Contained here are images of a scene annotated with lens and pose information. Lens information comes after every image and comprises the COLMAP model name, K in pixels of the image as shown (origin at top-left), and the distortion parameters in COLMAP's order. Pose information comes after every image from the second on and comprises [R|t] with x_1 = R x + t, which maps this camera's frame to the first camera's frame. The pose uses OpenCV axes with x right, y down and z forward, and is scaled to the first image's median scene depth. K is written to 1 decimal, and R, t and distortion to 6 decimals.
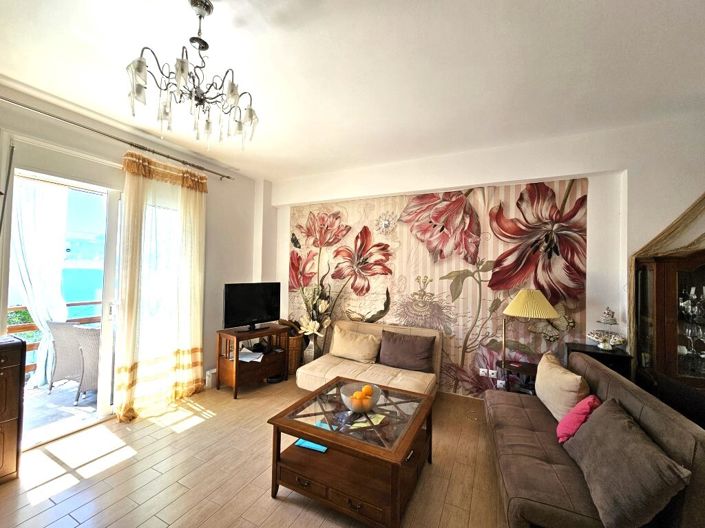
lens RADIAL K [[289.8, 0, 357.3], [0, 289.8, 264.7], [0, 0, 1]] dist [-0.000098, 0.000495]
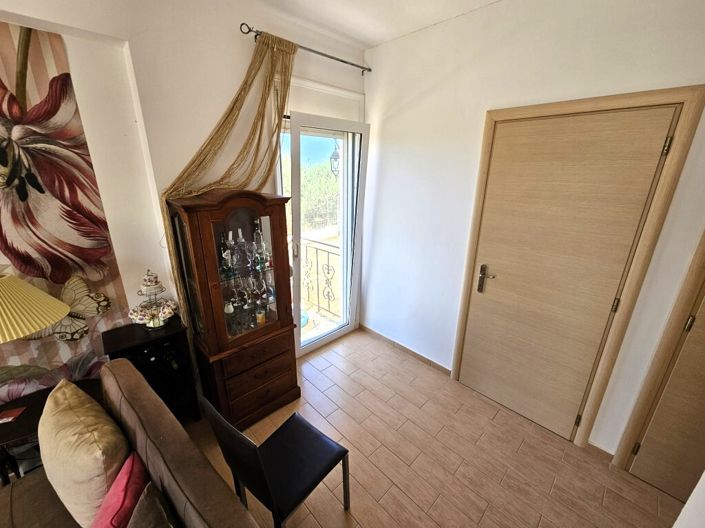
lens RADIAL K [[289.8, 0, 357.3], [0, 289.8, 264.7], [0, 0, 1]] dist [-0.000098, 0.000495]
pose [[0.337759, -0.316636, 0.886375, 0.388220], [-0.024184, 0.938487, 0.344467, -0.107559], [-0.940922, -0.137783, 0.309325, 0.288595]]
